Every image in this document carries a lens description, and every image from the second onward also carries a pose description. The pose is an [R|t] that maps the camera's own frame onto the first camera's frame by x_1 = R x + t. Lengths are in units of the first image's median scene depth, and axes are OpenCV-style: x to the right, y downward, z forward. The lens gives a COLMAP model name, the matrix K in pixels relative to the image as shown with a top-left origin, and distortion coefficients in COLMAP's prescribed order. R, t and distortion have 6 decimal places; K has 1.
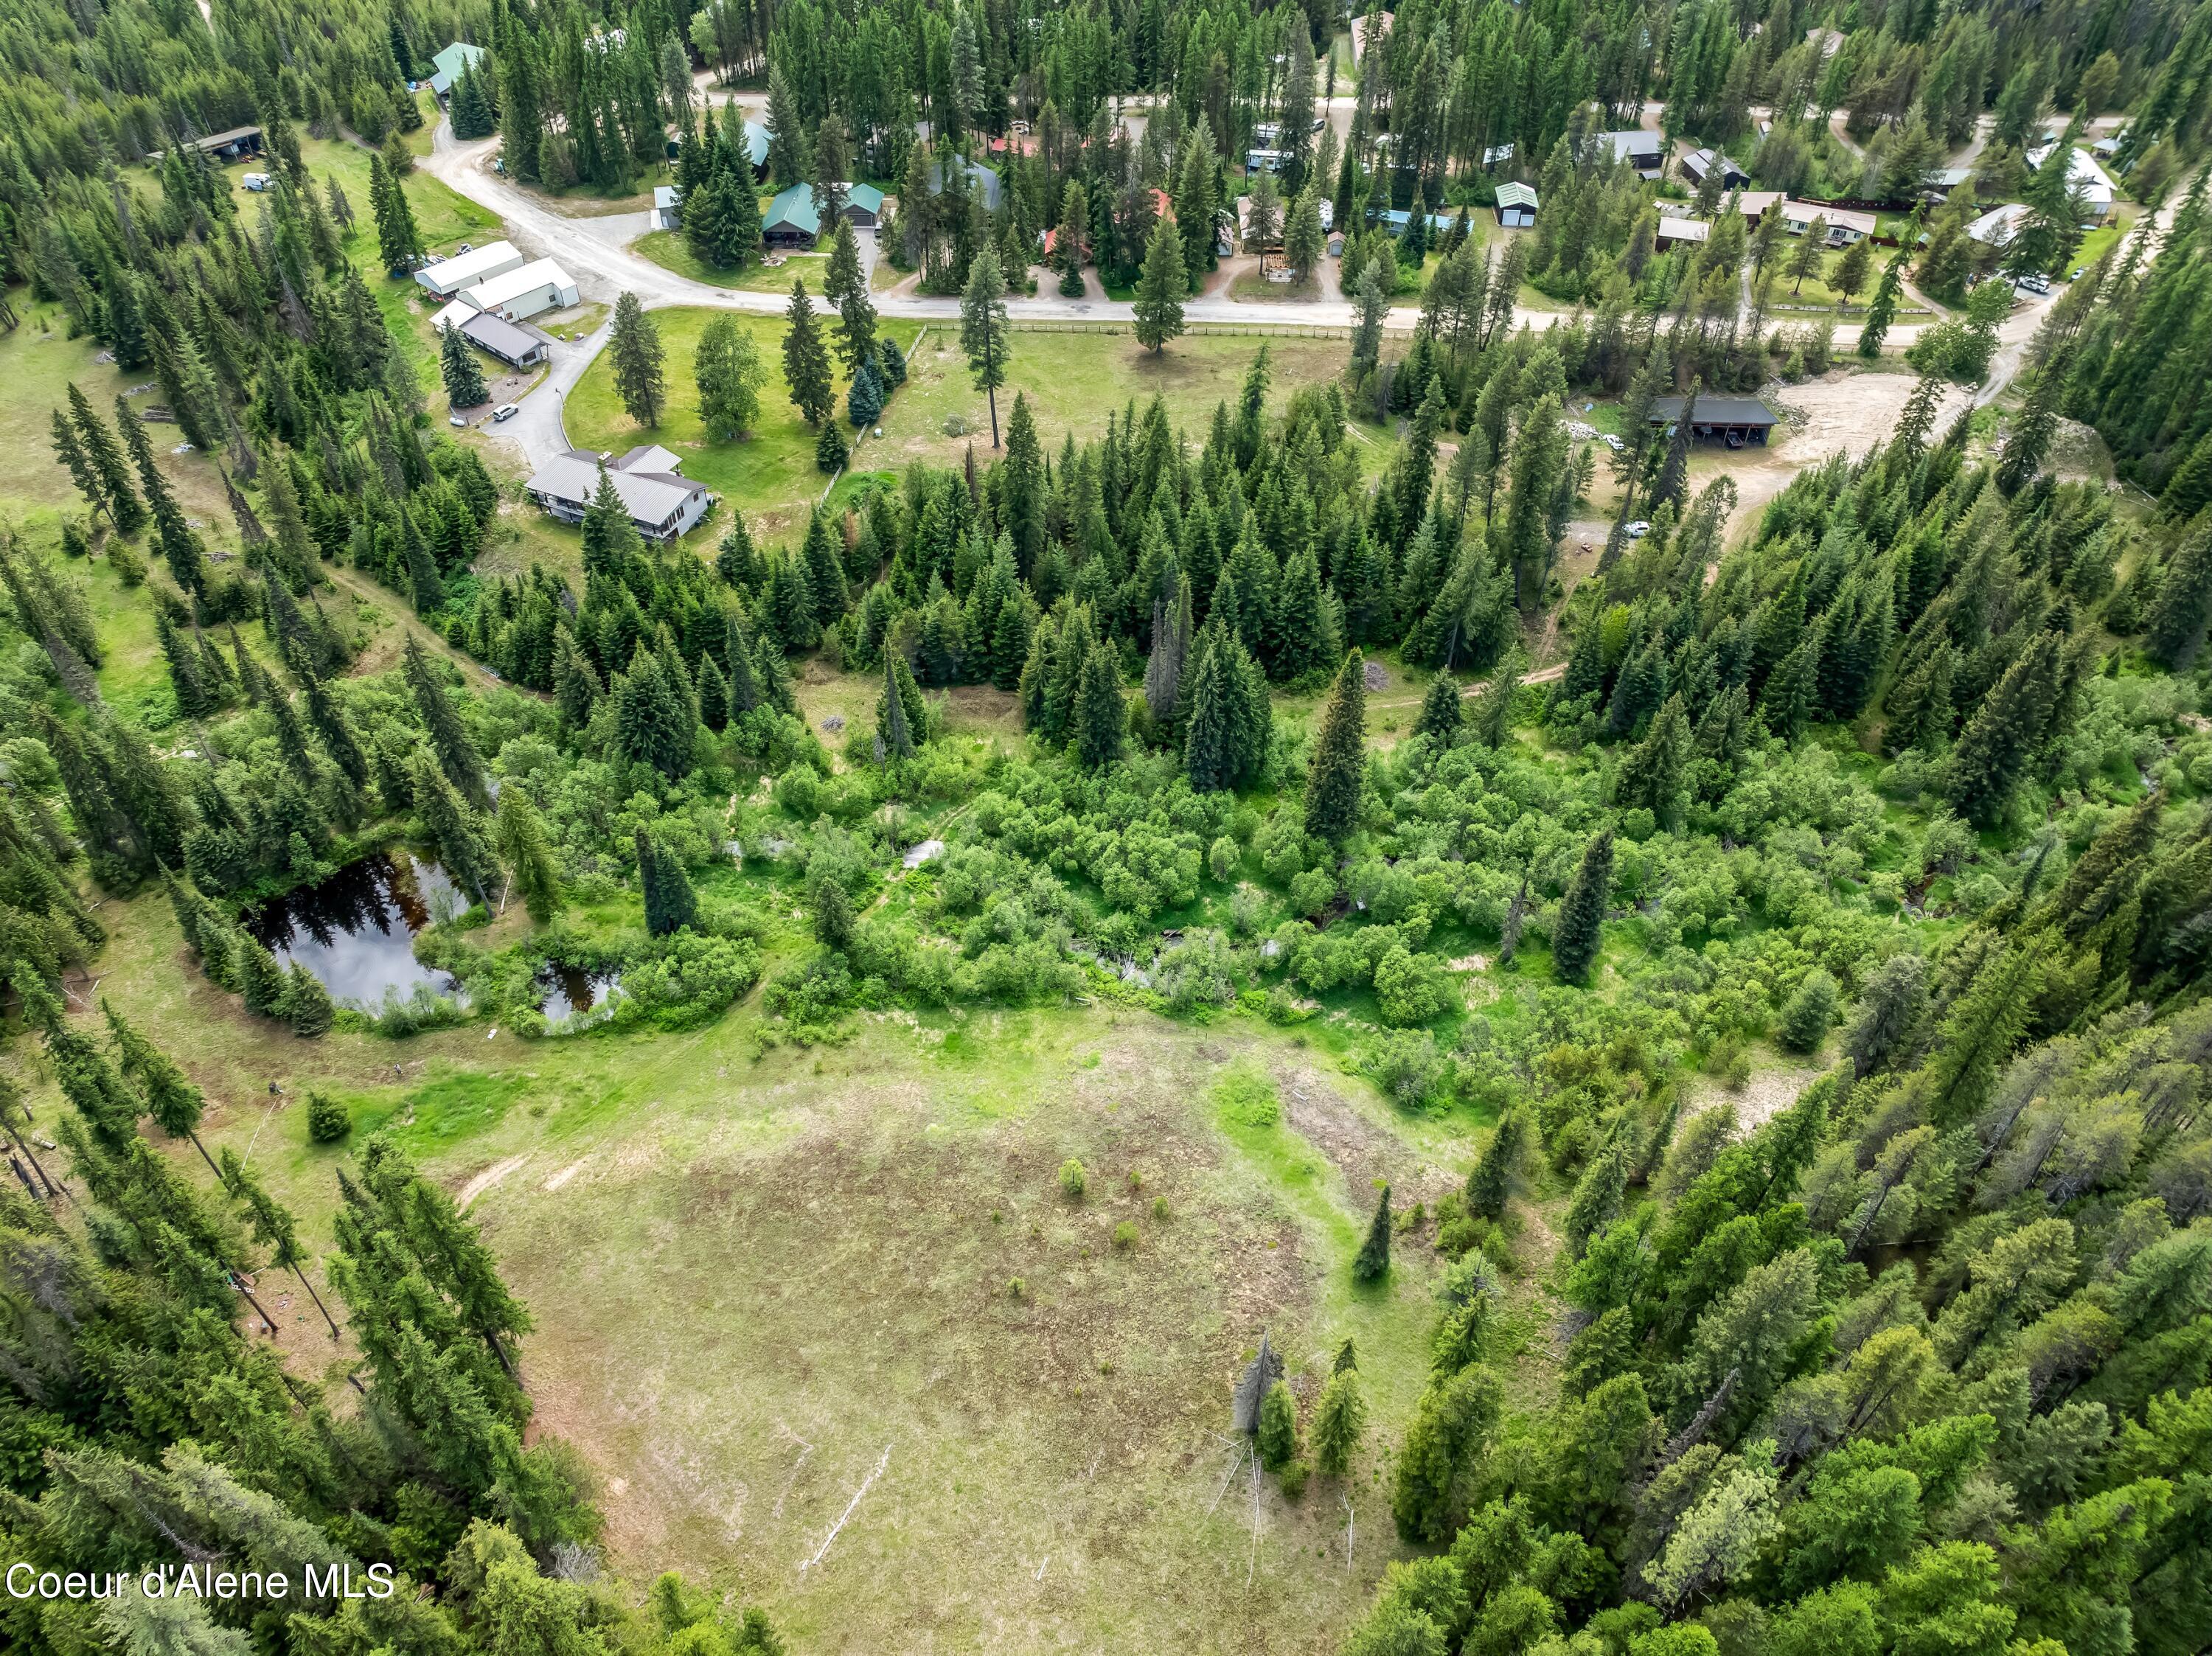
lens RADIAL K [[1589.6, 0, 1106.0], [0, 1589.6, 828.0], [0, 0, 1]] dist [-0.032586, 0.002203]
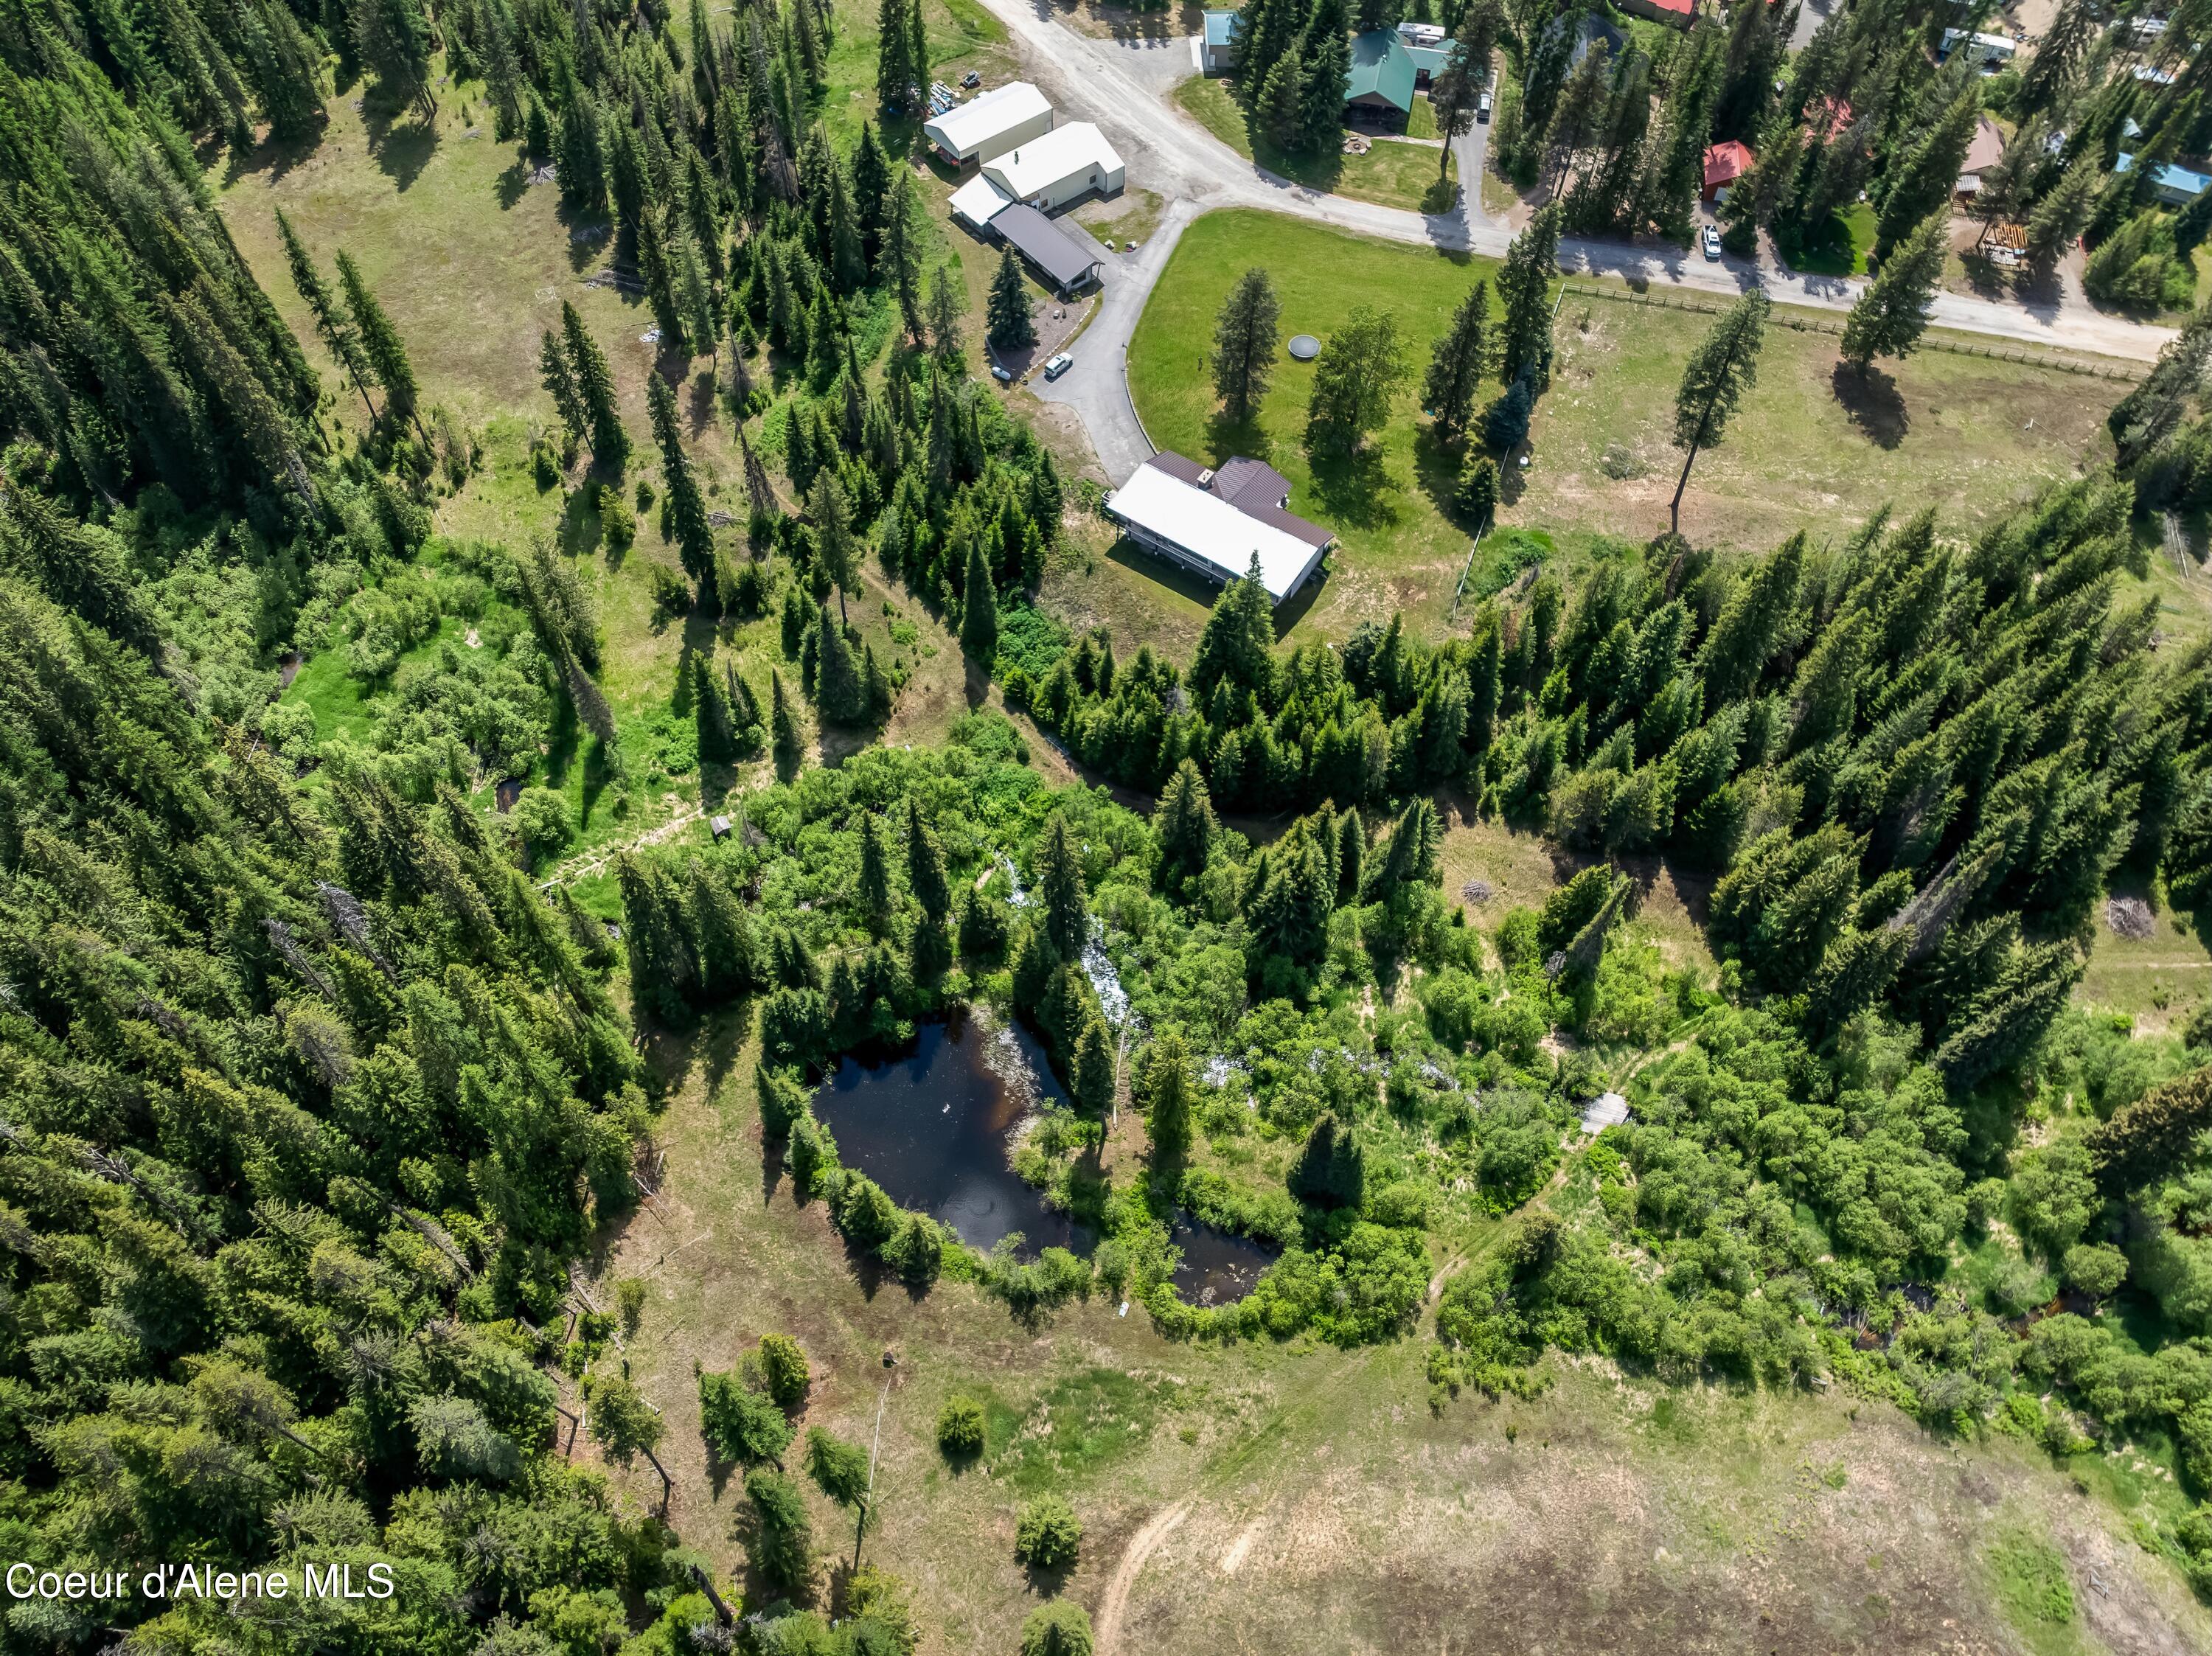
lens RADIAL K [[1589.6, 0, 1106.0], [0, 1589.6, 828.0], [0, 0, 1]] dist [-0.032586, 0.002203]
pose [[0.986837, 0.144047, -0.073512, -0.321968], [-0.122636, 0.962877, 0.240476, -0.287612], [0.105423, -0.228296, 0.967867, 0.188241]]
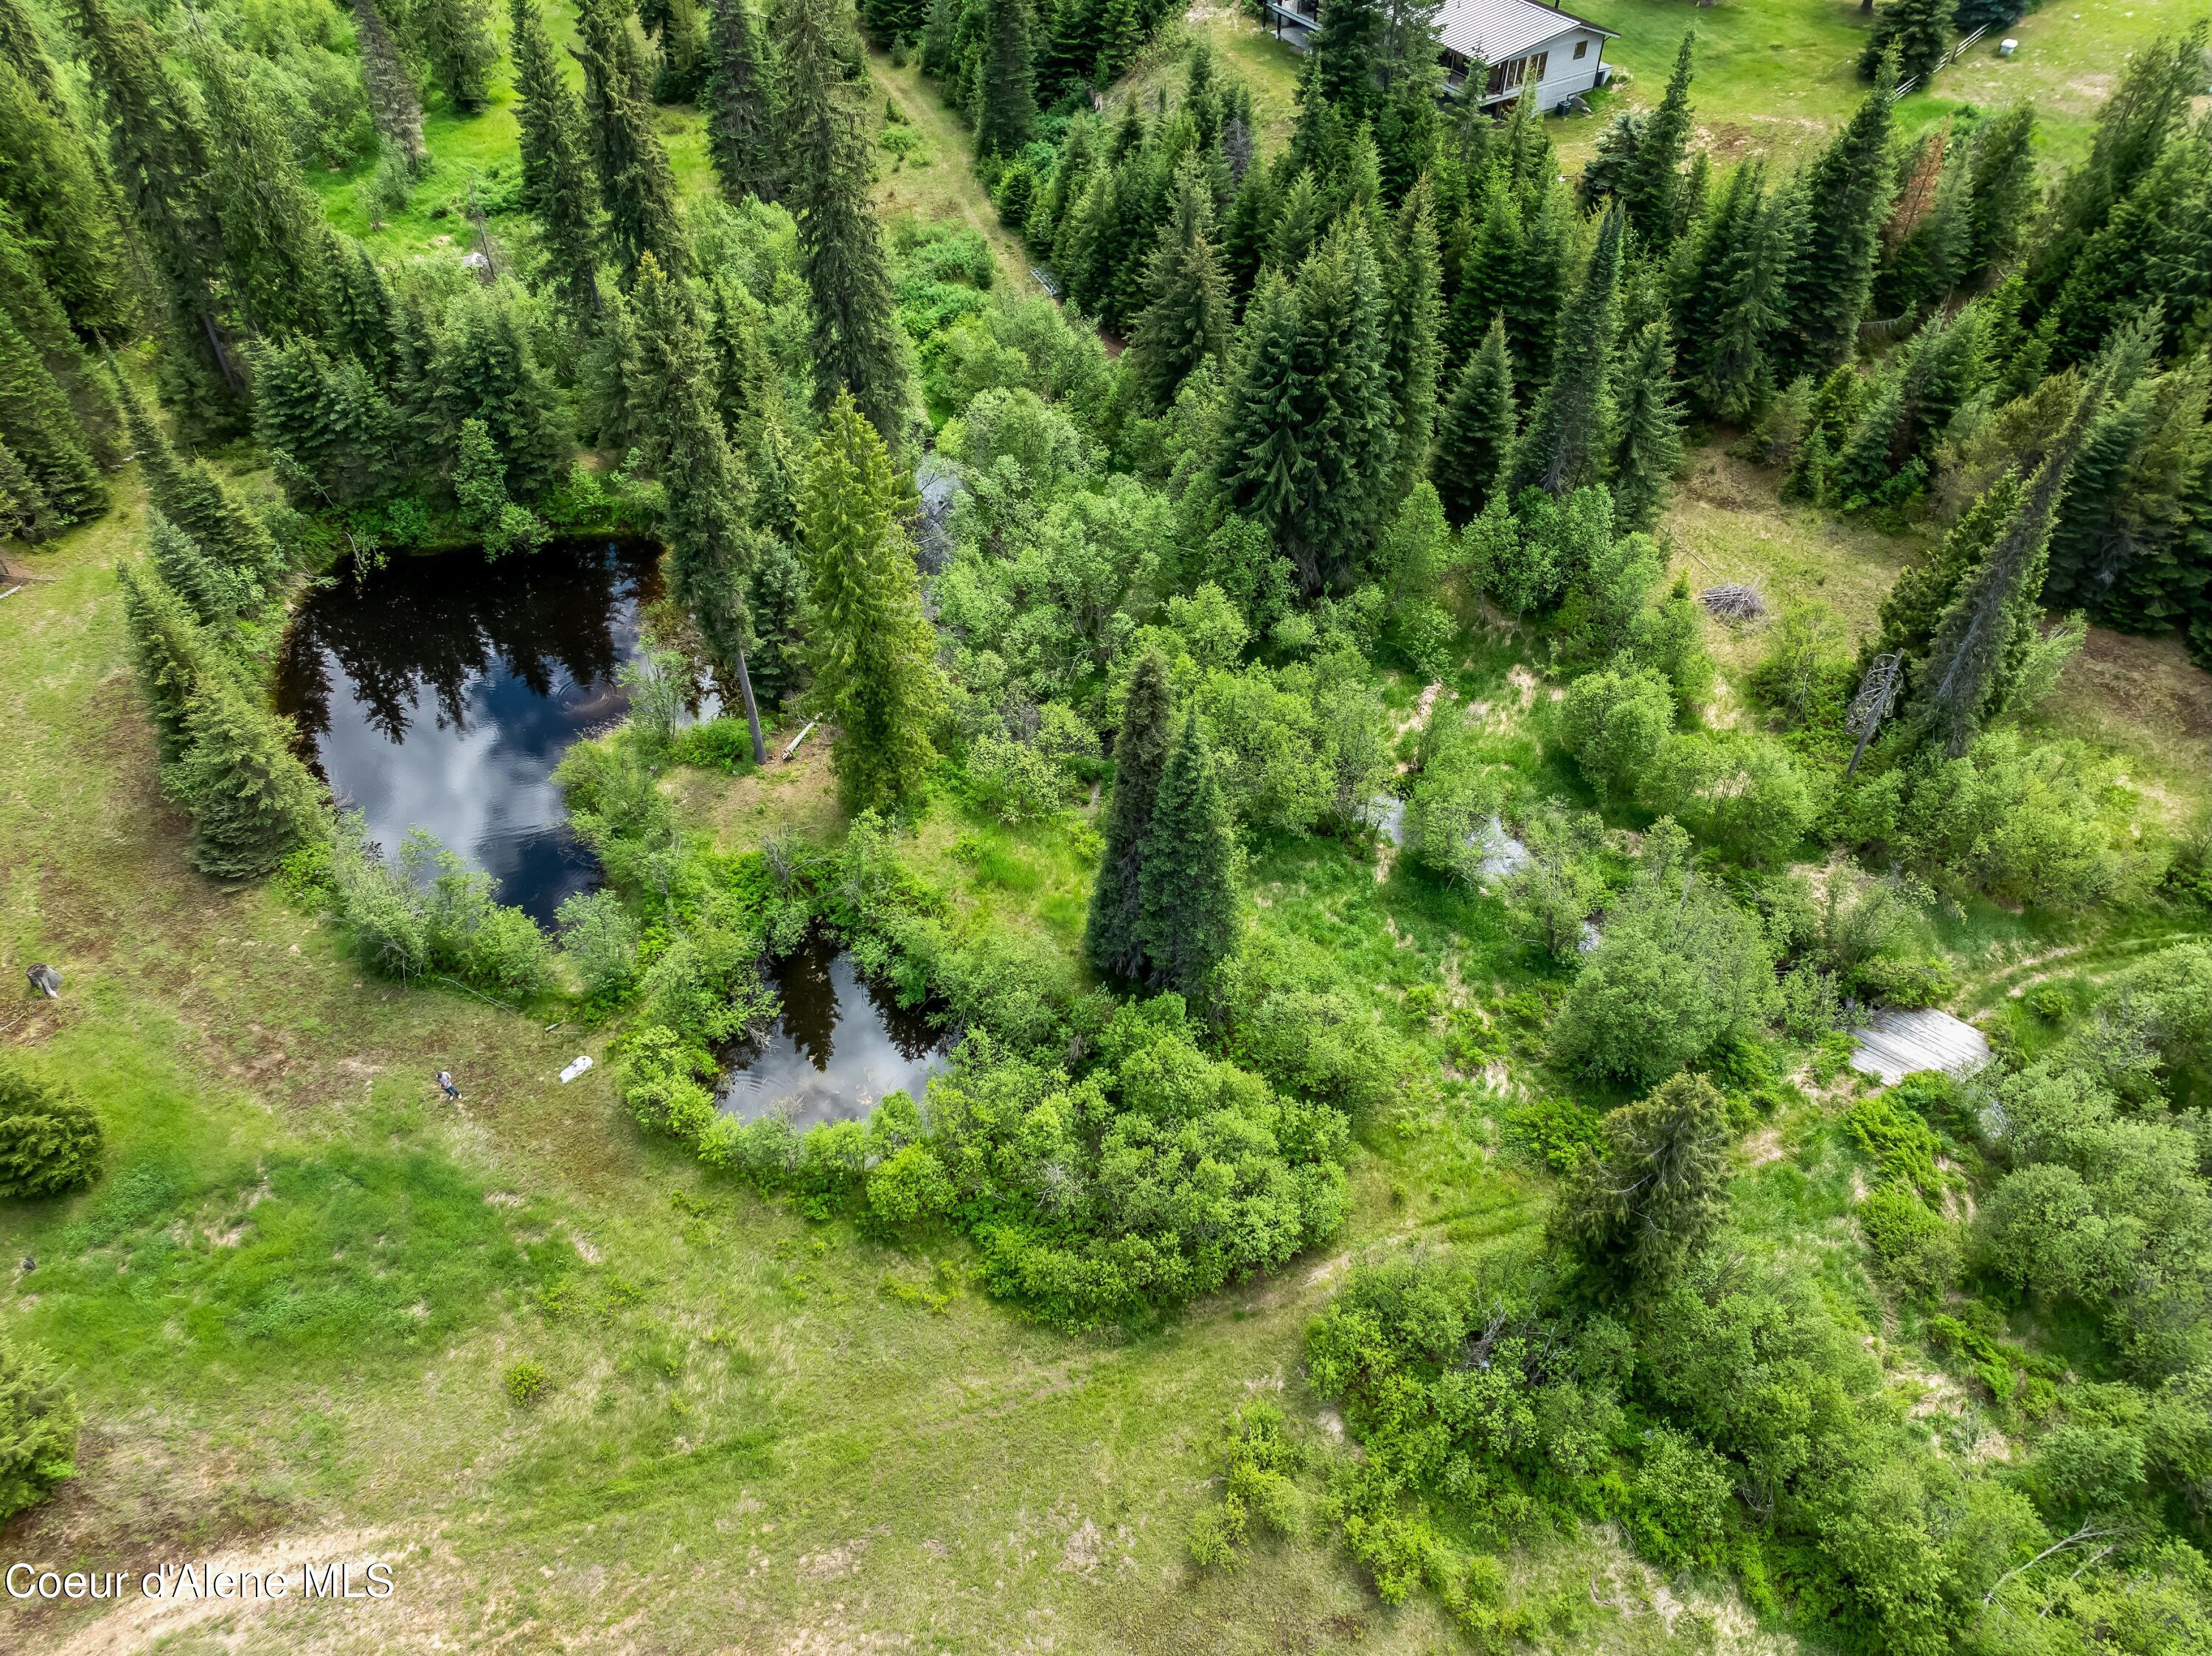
lens RADIAL K [[1589.6, 0, 1106.0], [0, 1589.6, 828.0], [0, 0, 1]] dist [-0.032586, 0.002203]
pose [[0.863681, 0.369463, -0.342859, -0.158649], [-0.357399, 0.928551, 0.100292, 0.001433], [0.355417, 0.035917, 0.934018, 0.613303]]
